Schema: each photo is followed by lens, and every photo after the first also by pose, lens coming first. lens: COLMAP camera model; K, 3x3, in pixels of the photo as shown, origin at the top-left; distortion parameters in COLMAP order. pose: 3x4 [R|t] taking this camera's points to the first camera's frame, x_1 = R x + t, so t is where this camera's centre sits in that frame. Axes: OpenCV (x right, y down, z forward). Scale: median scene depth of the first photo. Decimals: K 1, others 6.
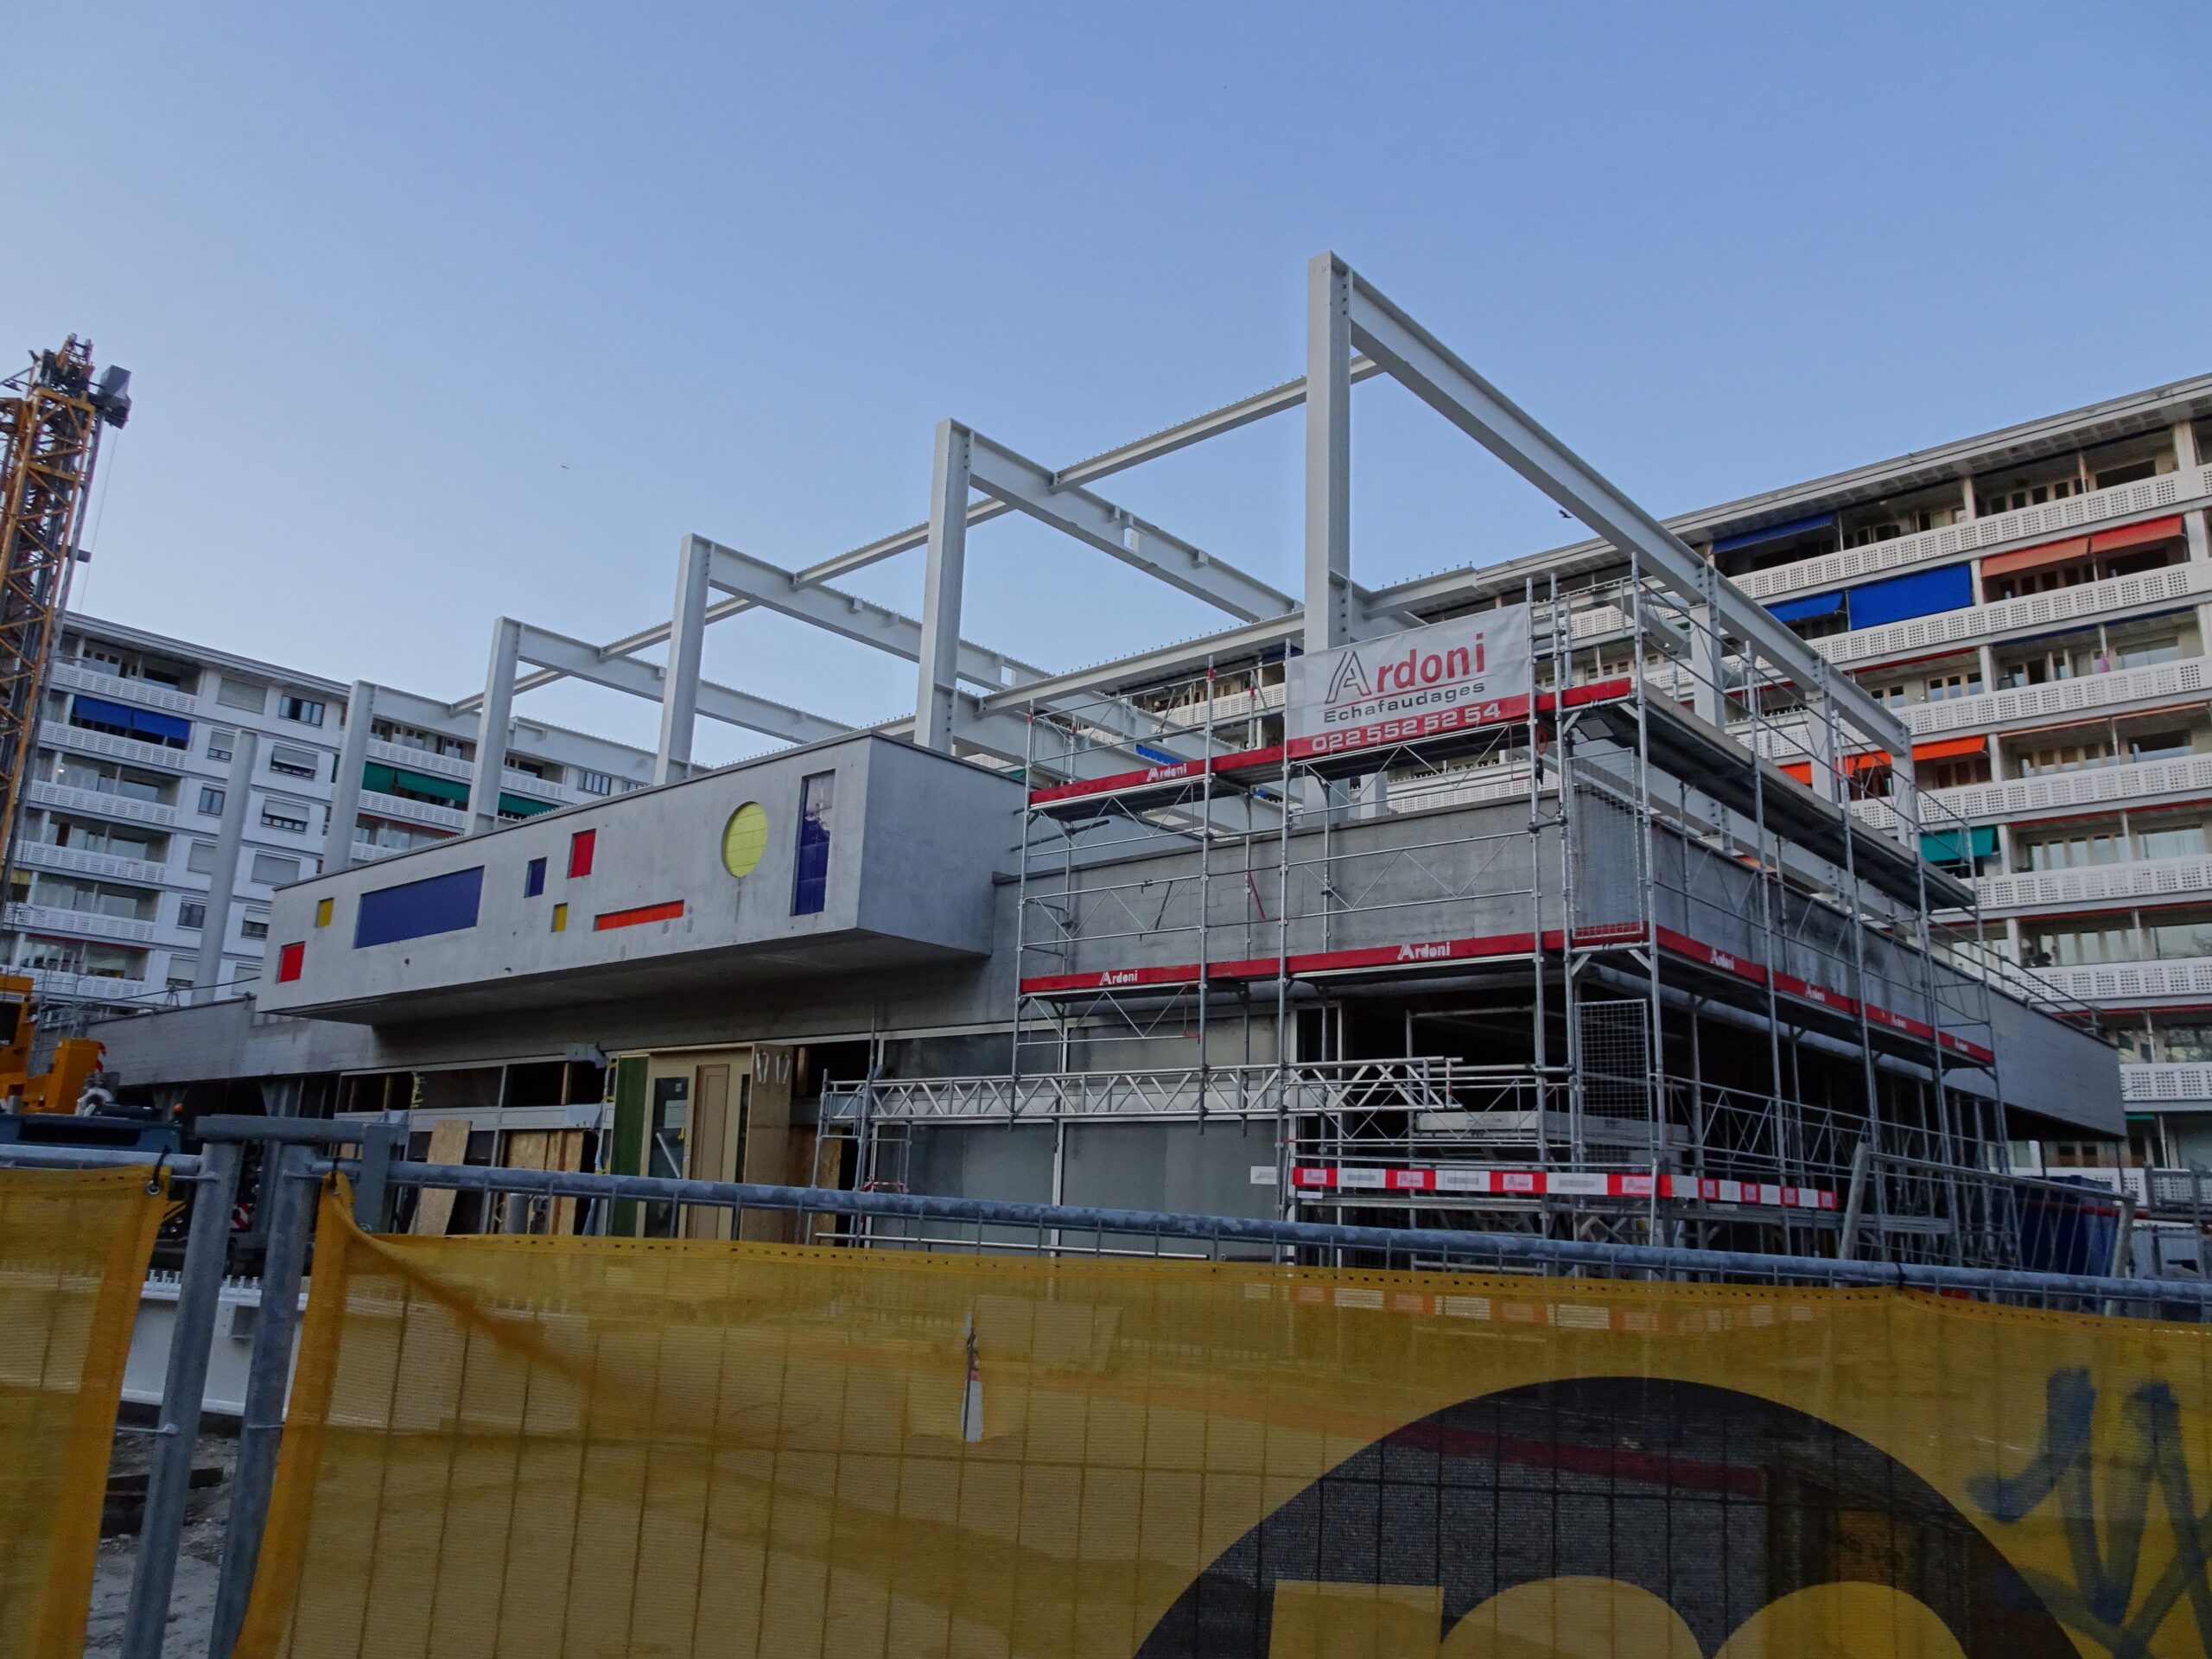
lens RADIAL K [[1575.9, 0, 1106.0], [0, 1575.9, 829.5], [0, 0, 1]] dist [0.005405, 0.003541]
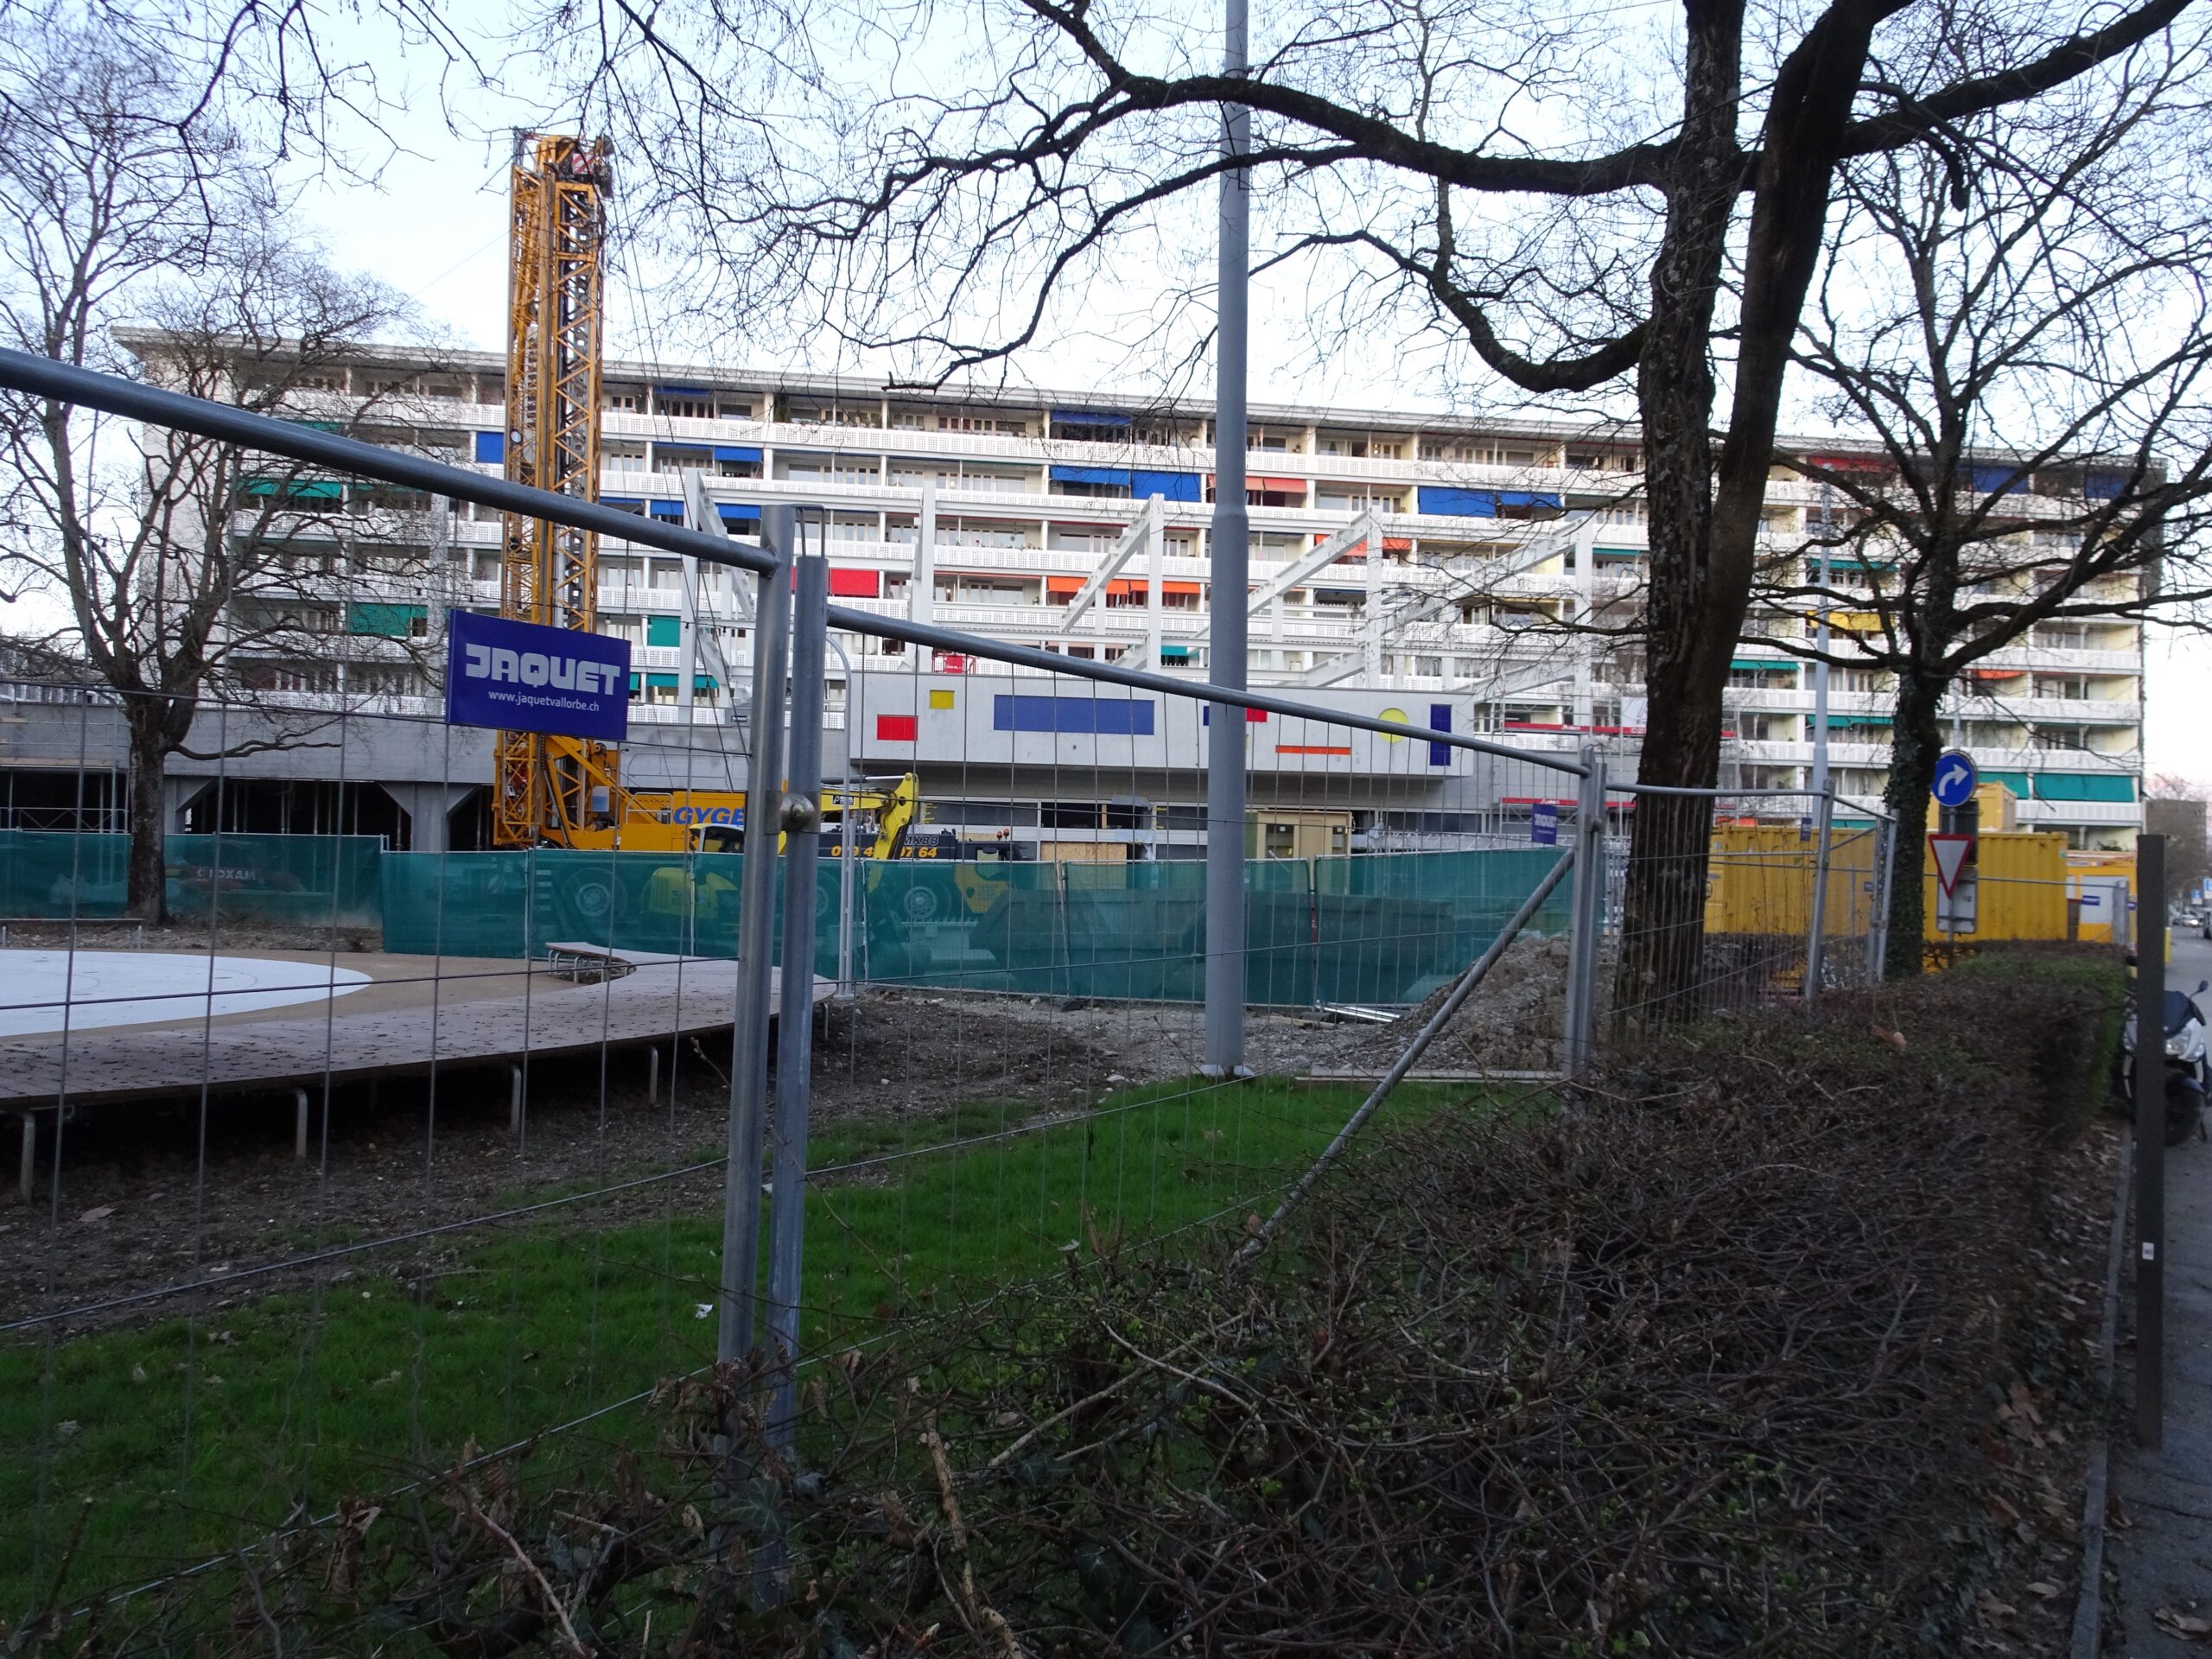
lens RADIAL K [[1575.9, 0, 1106.0], [0, 1575.9, 829.5], [0, 0, 1]] dist [0.005405, 0.003541]
pose [[0.644714, -0.003288, 0.764417, -1.943985], [-0.175855, 0.972532, 0.152501, -0.105730], [-0.743922, -0.232746, 0.626427, -0.113459]]
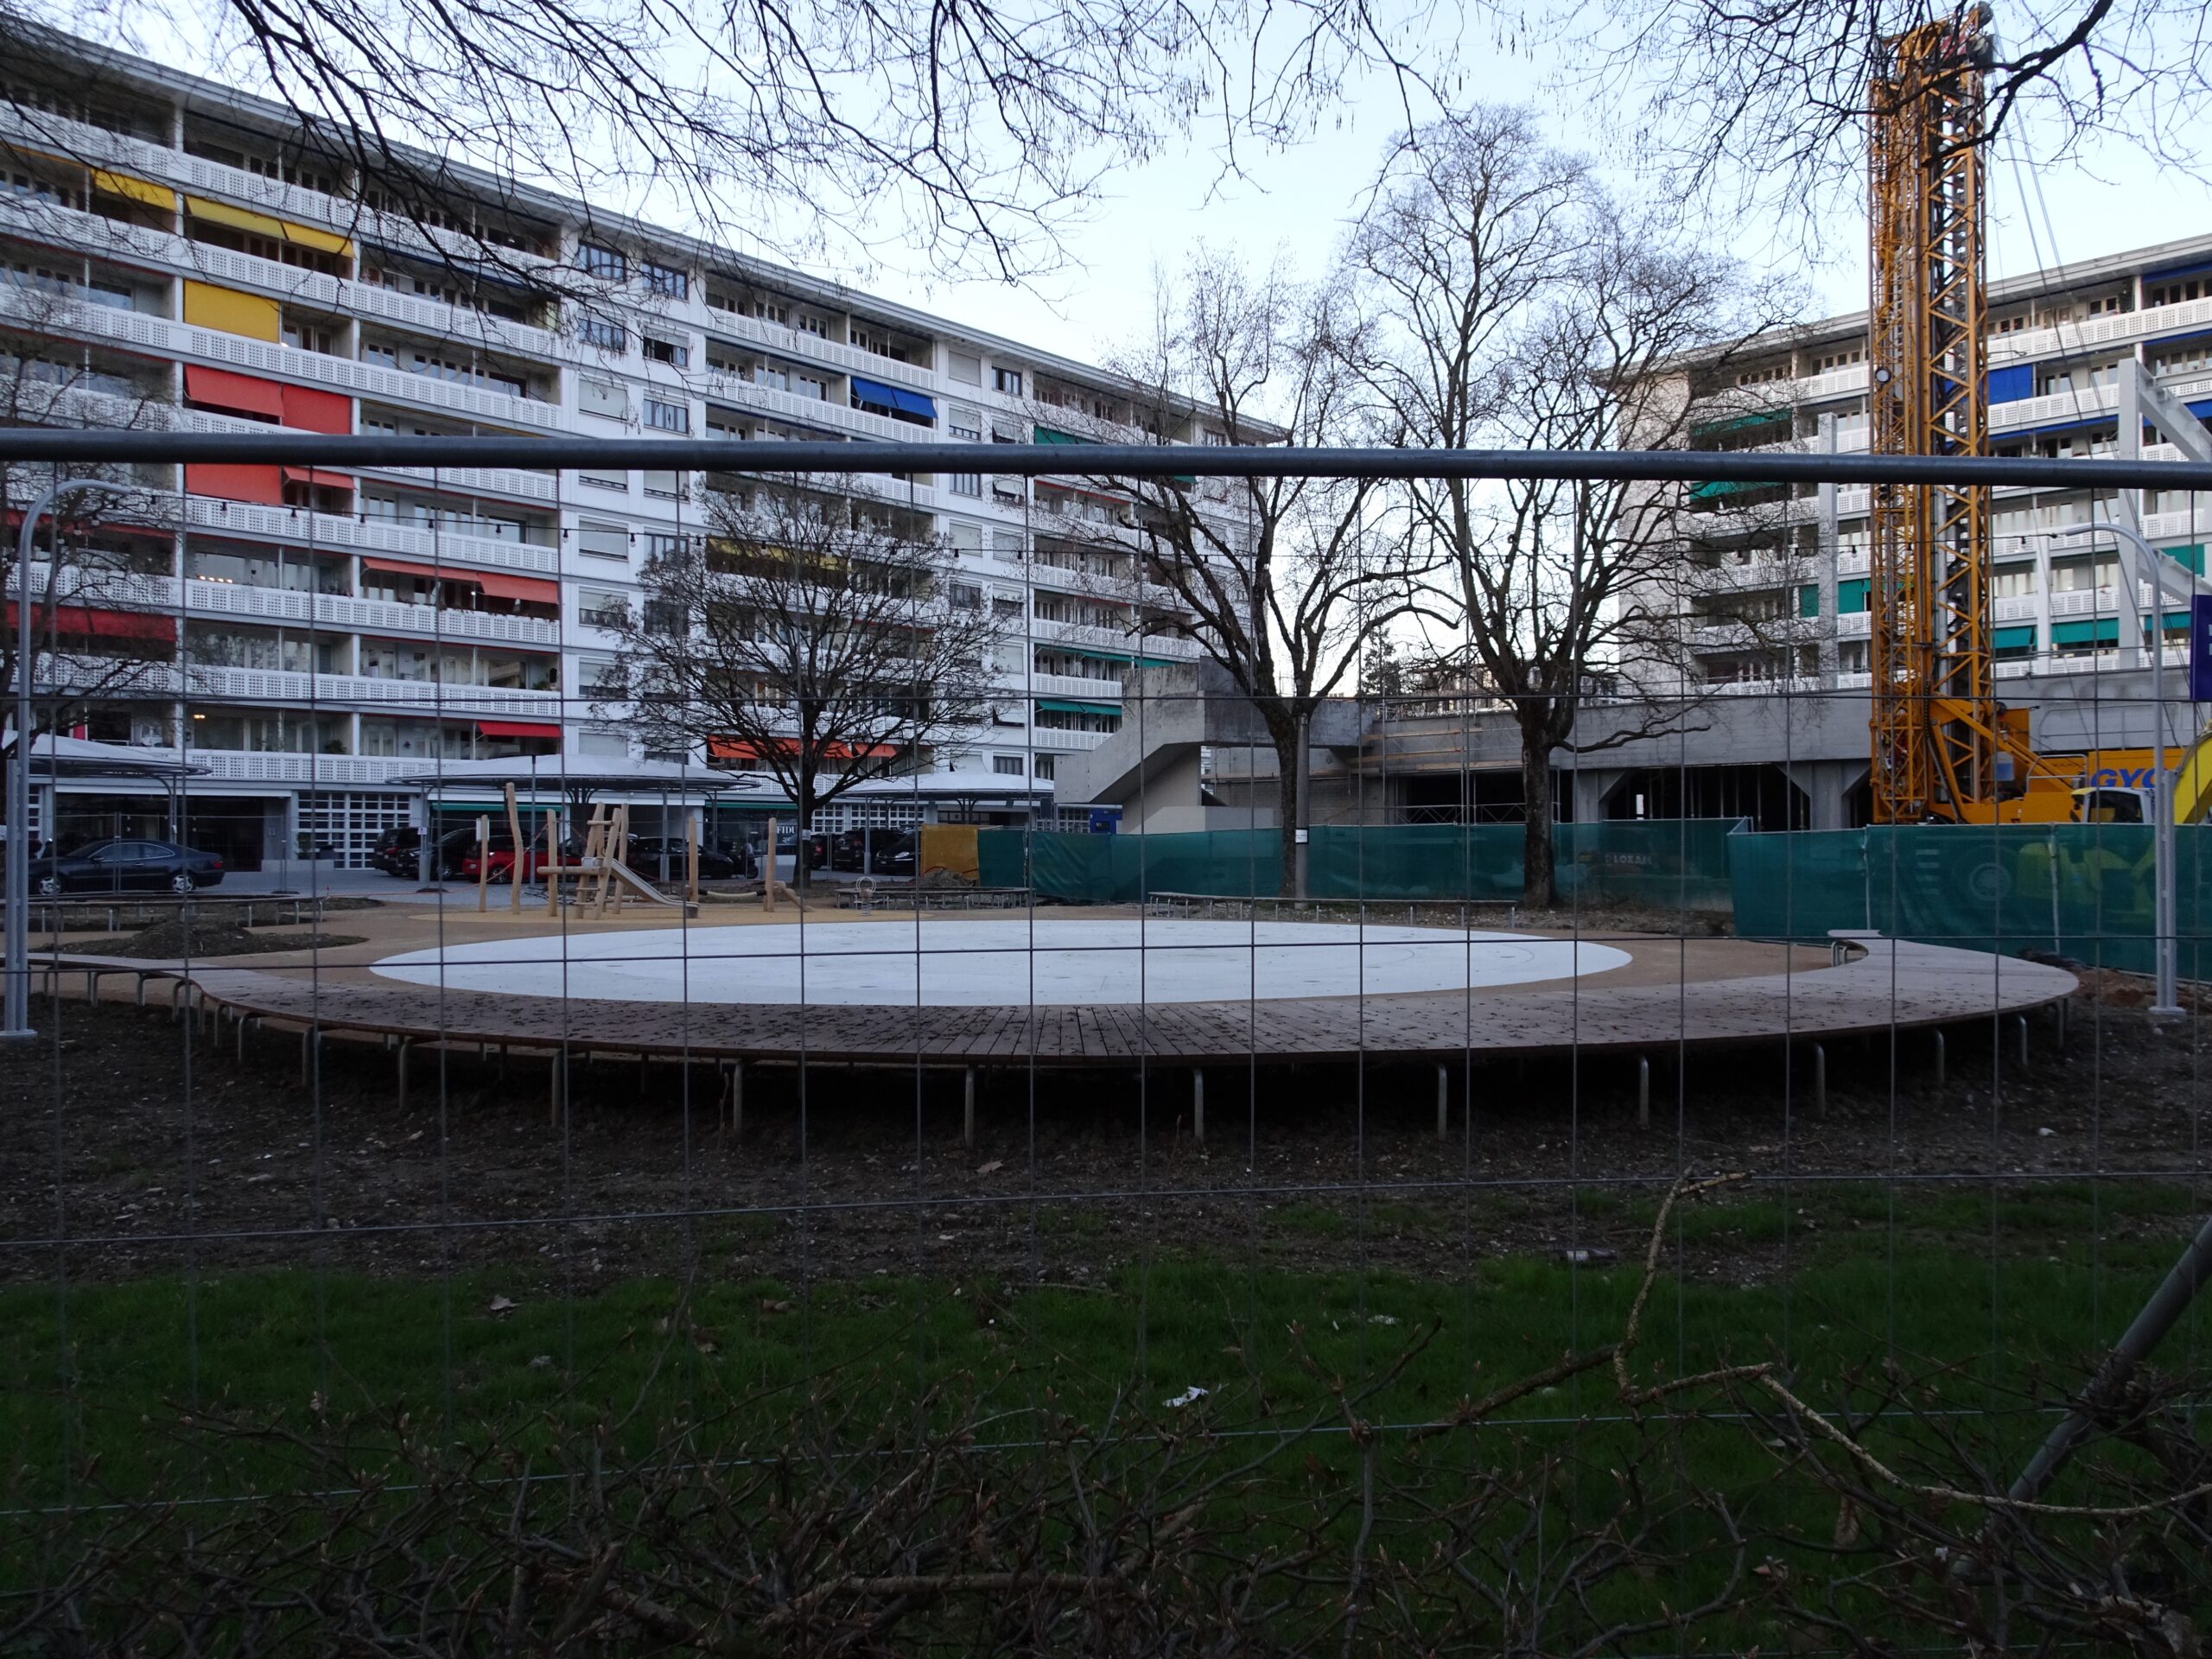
lens RADIAL K [[1575.9, 0, 1106.0], [0, 1575.9, 829.5], [0, 0, 1]] dist [0.005405, 0.003541]
pose [[0.998781, -0.041254, -0.027112, -1.796857], [0.046296, 0.973408, 0.224350, -0.095848], [0.017136, -0.225332, 0.974131, -0.103930]]
